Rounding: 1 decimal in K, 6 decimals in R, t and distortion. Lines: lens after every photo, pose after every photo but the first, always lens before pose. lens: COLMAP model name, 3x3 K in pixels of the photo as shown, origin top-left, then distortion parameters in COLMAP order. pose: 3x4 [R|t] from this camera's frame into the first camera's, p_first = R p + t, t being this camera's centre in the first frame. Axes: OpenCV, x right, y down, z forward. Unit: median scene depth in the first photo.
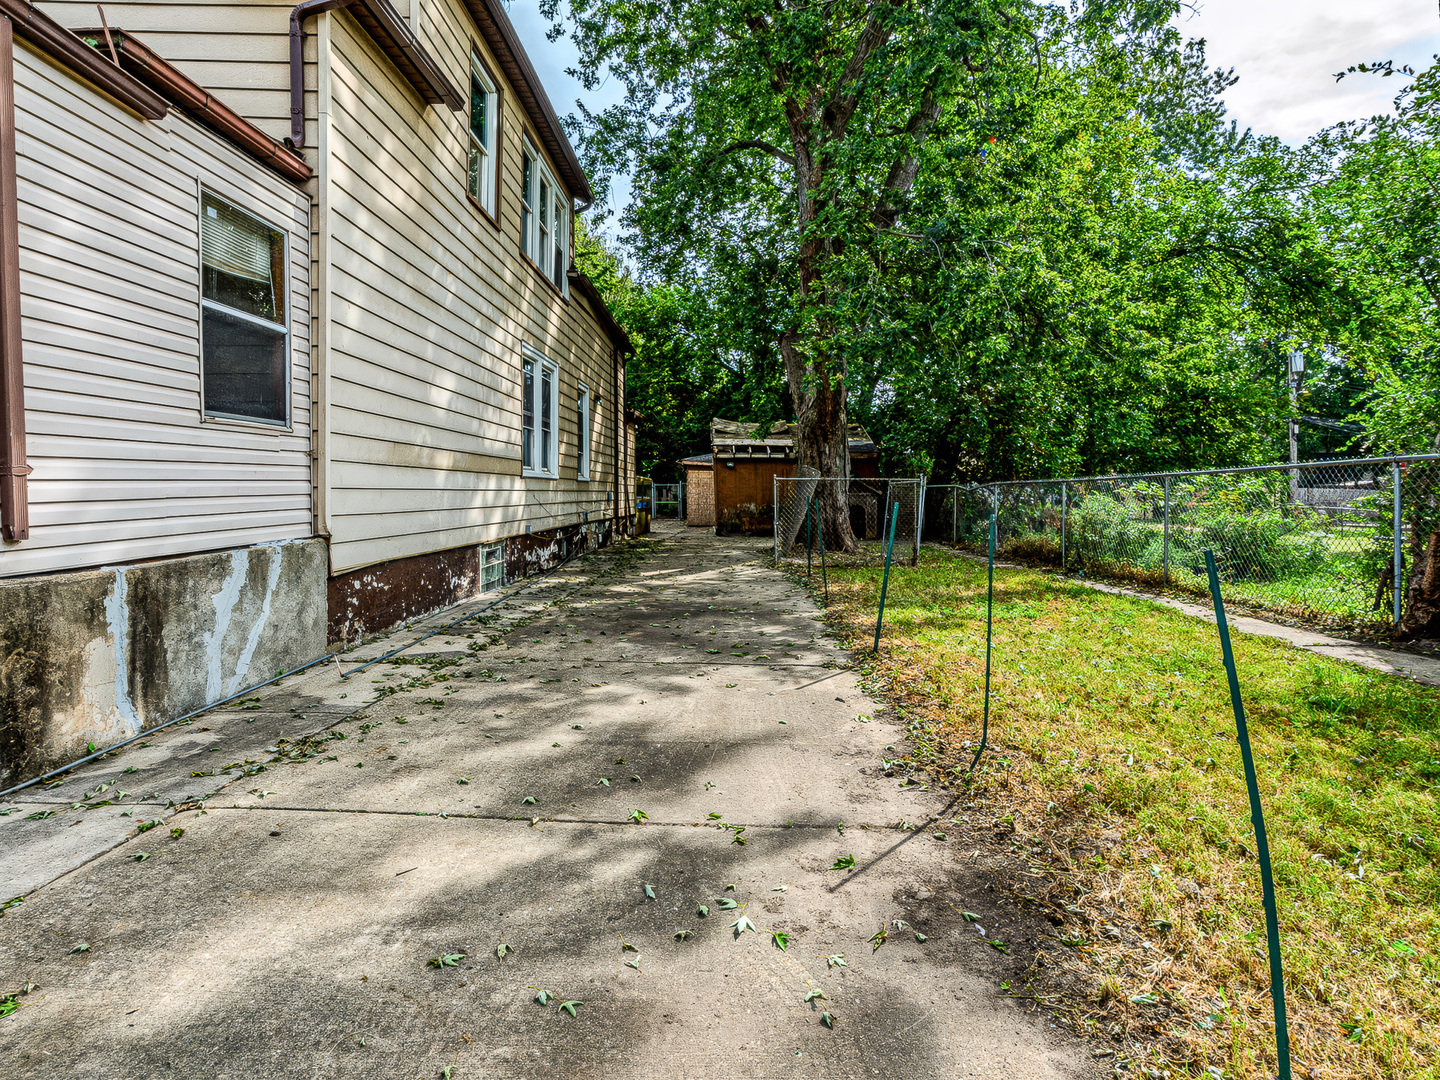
lens RADIAL K [[743.0, 0, 740.8], [0, 743.0, 508.0], [0, 0, 1]] dist [-0.007713, 0.003664]
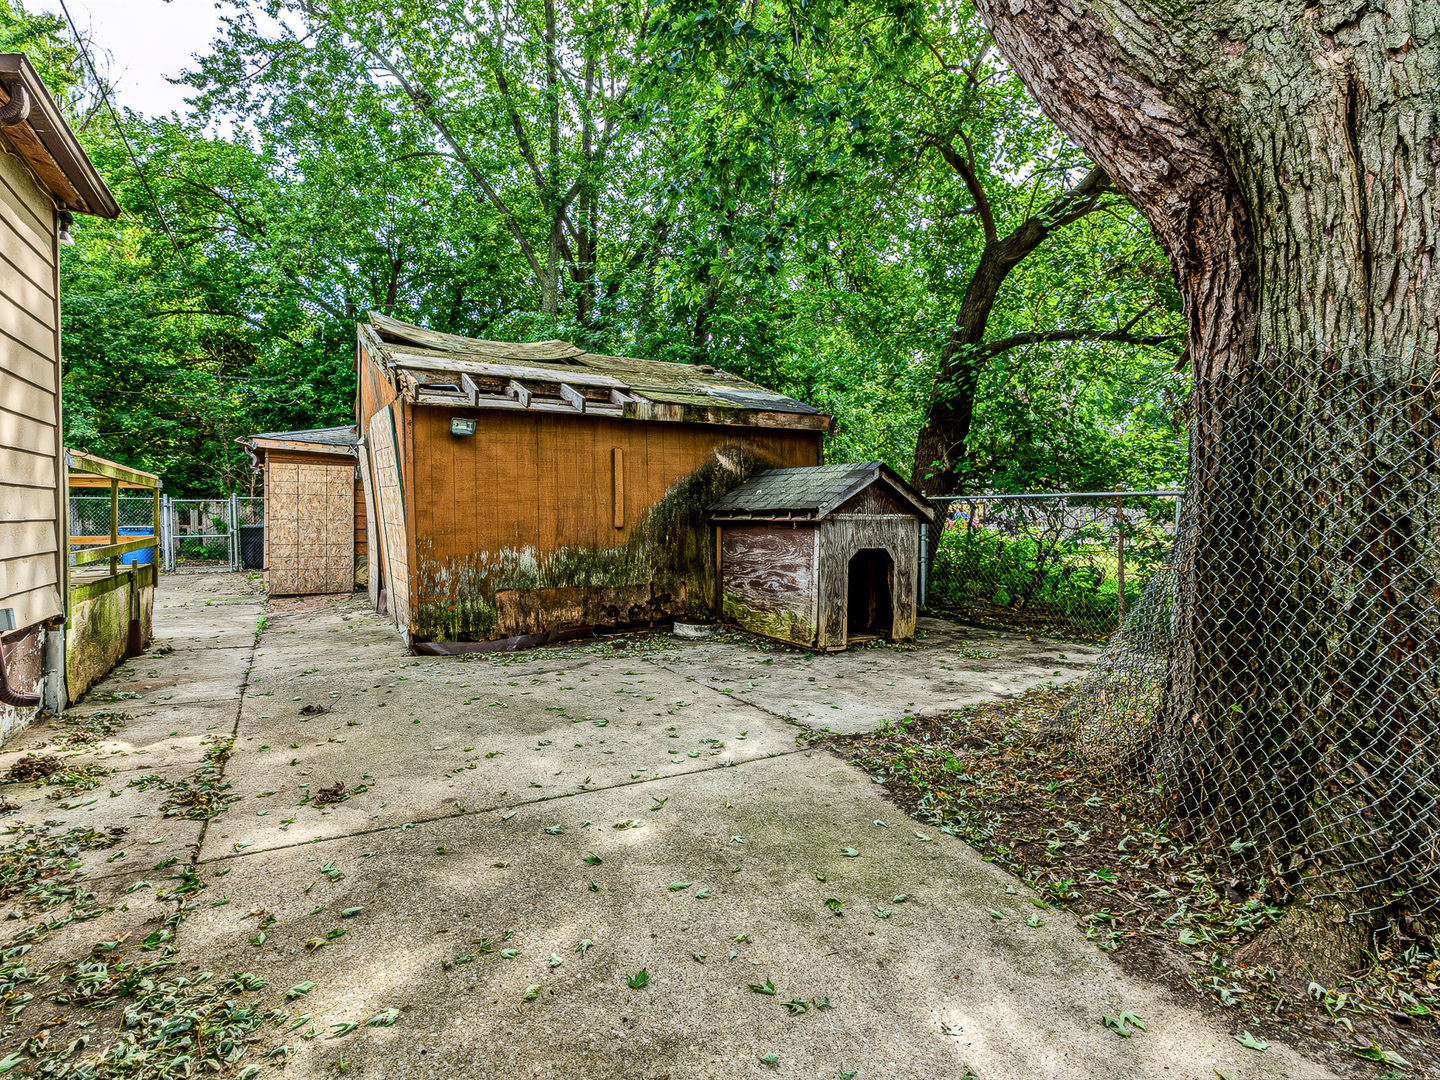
lens RADIAL K [[743.0, 0, 718.5], [0, 743.0, 533.5], [0, 0, 1]] dist [-0.007713, 0.003664]
pose [[0.866516, -0.012611, 0.498991, -0.193557], [0.011677, 0.999919, 0.004995, -0.032853], [-0.499013, 0.001499, 0.866593, 1.627408]]
